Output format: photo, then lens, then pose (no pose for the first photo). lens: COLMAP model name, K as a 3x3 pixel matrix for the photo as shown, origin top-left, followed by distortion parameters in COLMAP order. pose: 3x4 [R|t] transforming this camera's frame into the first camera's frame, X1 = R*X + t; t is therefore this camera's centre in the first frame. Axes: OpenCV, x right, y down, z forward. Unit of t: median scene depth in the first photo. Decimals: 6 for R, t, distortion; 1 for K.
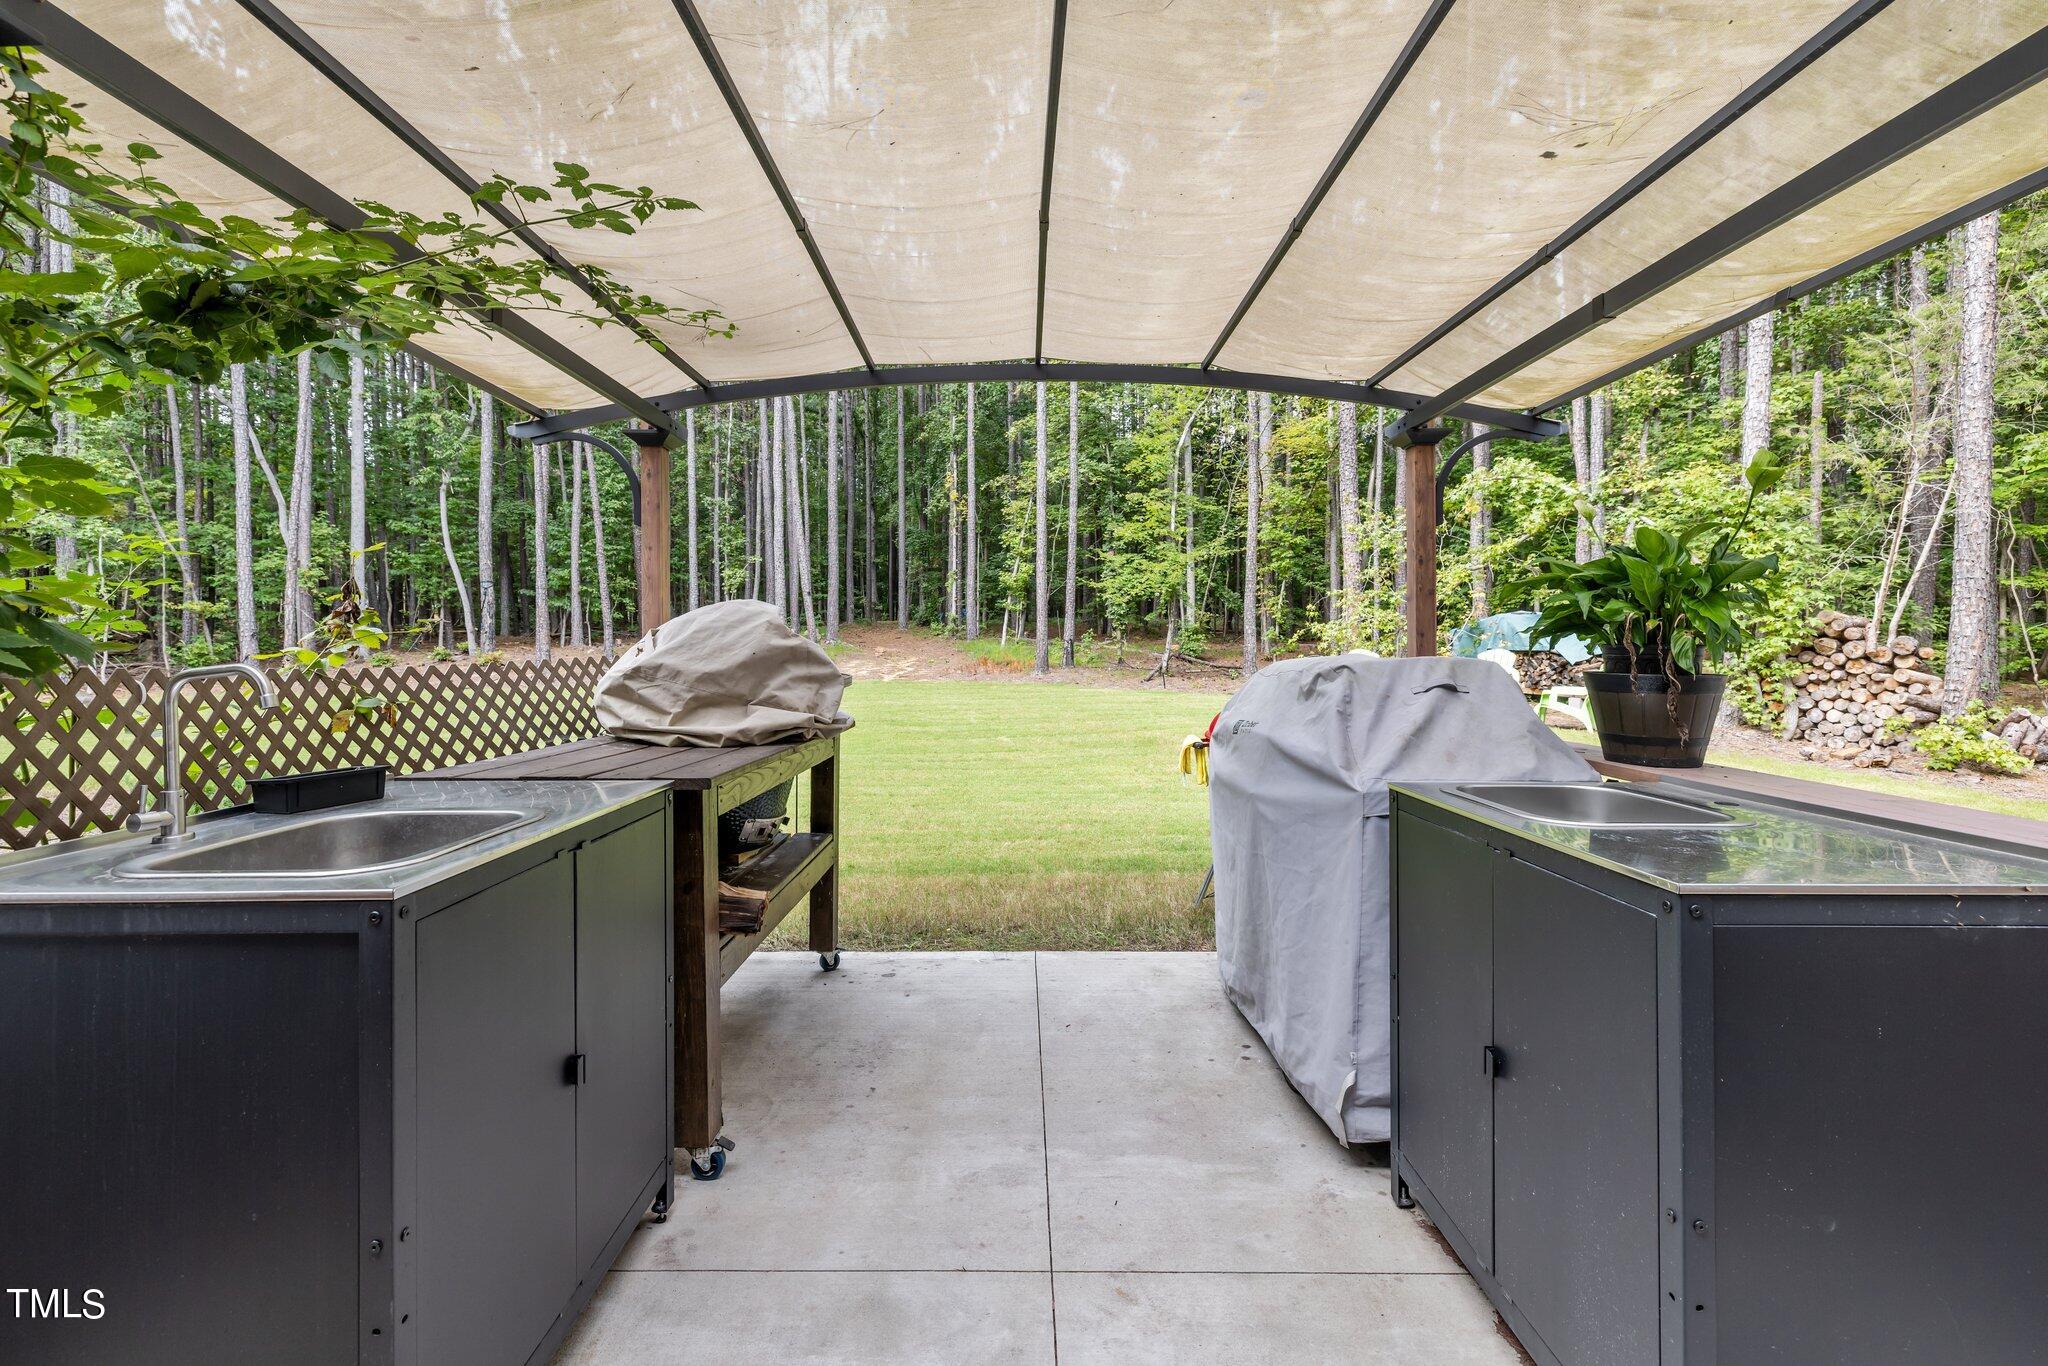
lens RADIAL K [[859.1, 0, 1020.6], [0, 859.1, 648.1], [0, 0, 1]] dist [-0.002020, -0.000142]
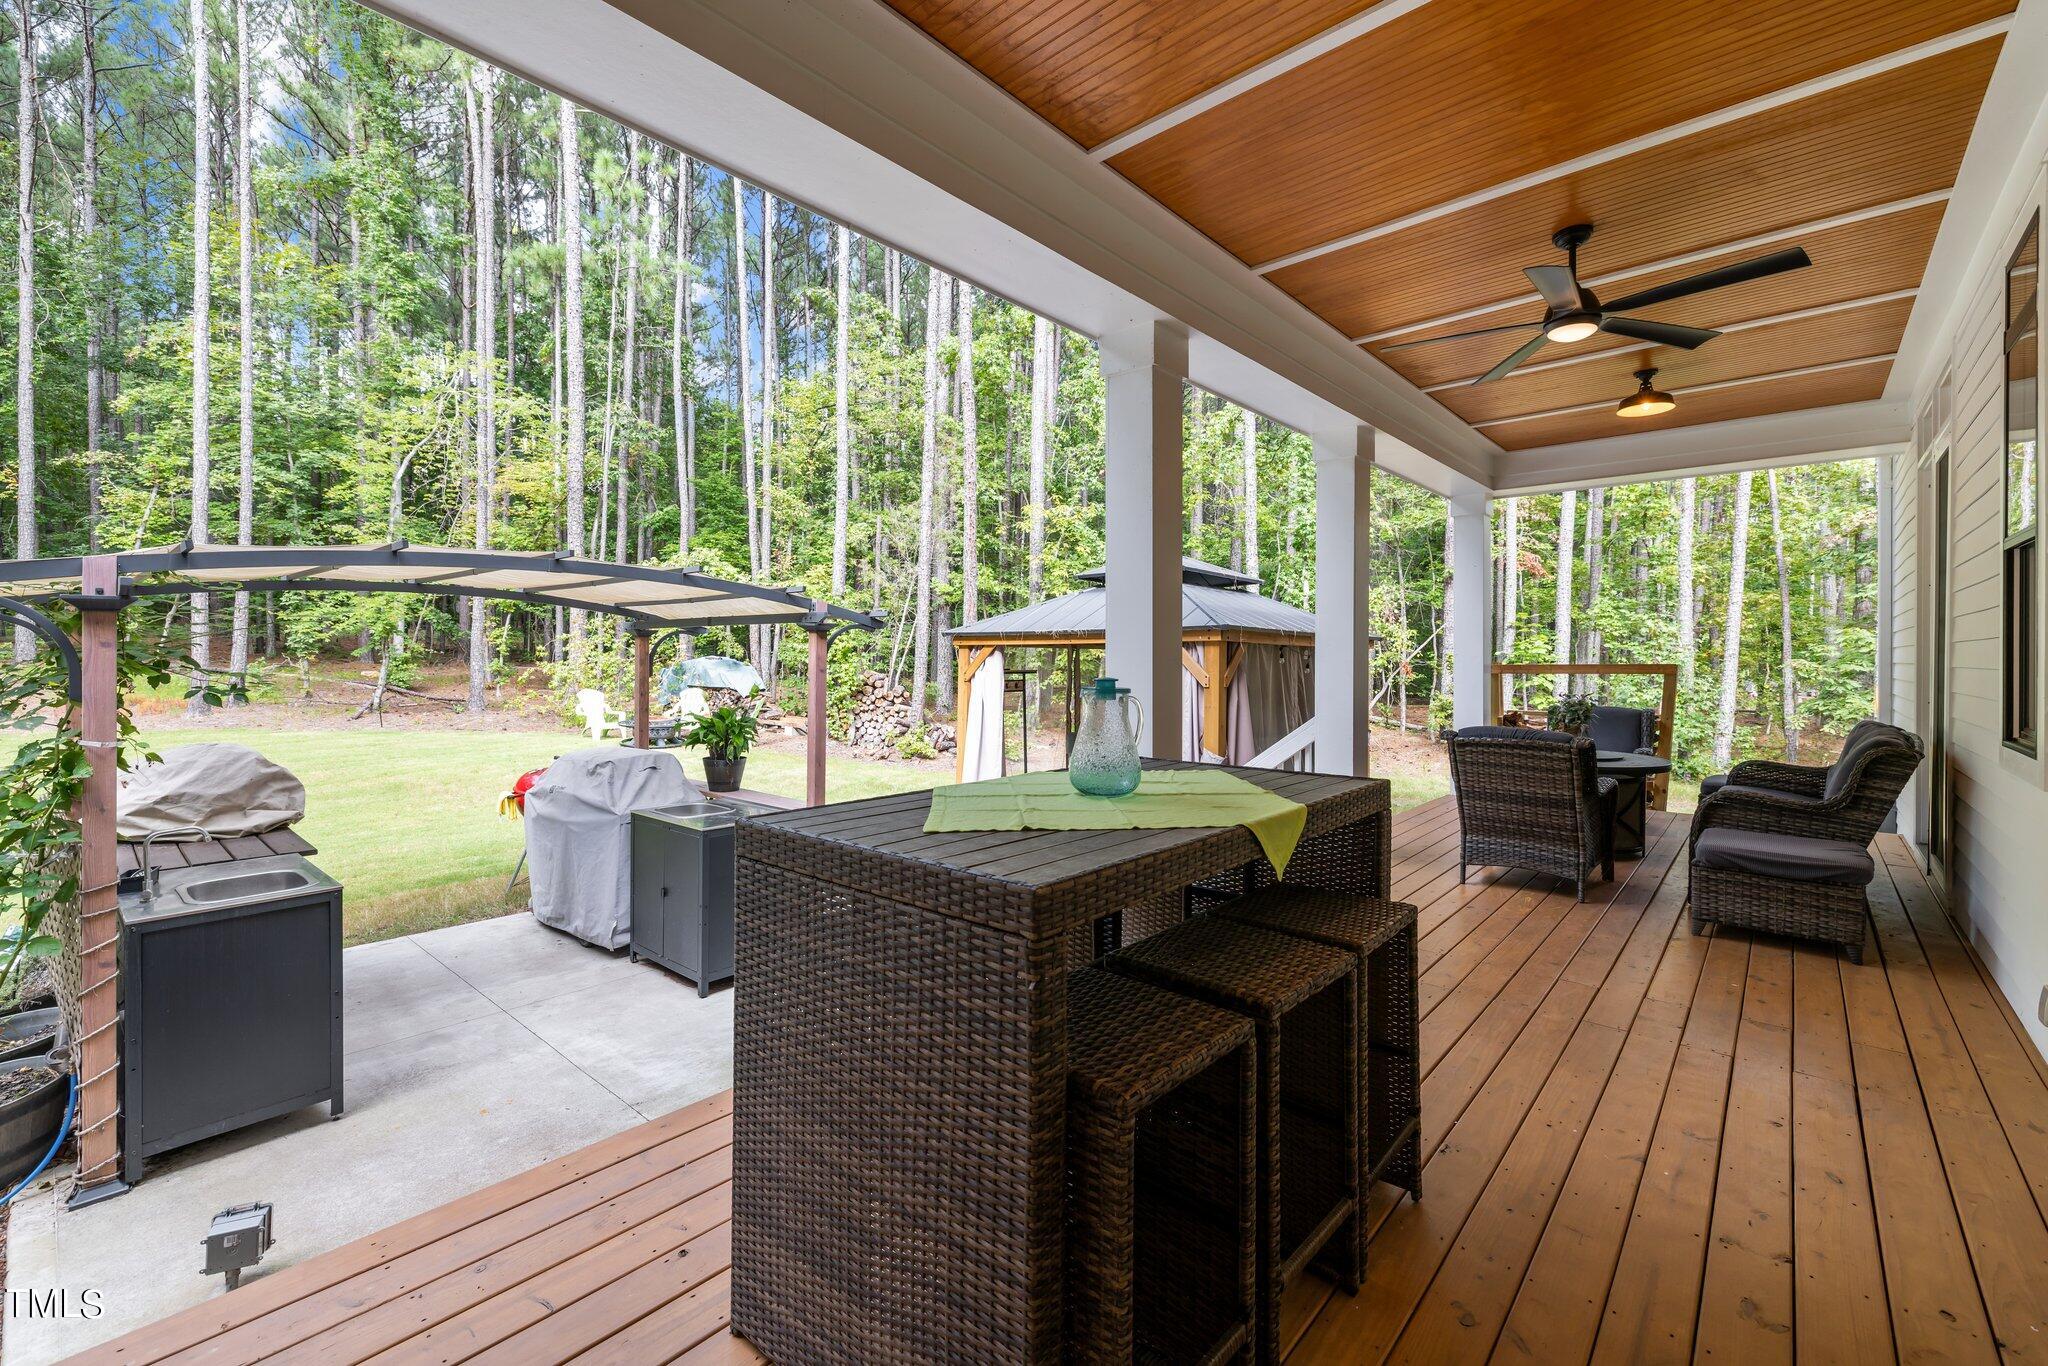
lens RADIAL K [[859.1, 0, 1020.6], [0, 859.1, 648.1], [0, 0, 1]] dist [-0.002020, -0.000142]
pose [[0.652797, 0.012652, 0.757428, -0.572069], [-0.009346, 0.999919, -0.008648, -0.237491], [-0.757476, -0.001433, 0.652862, -1.176237]]
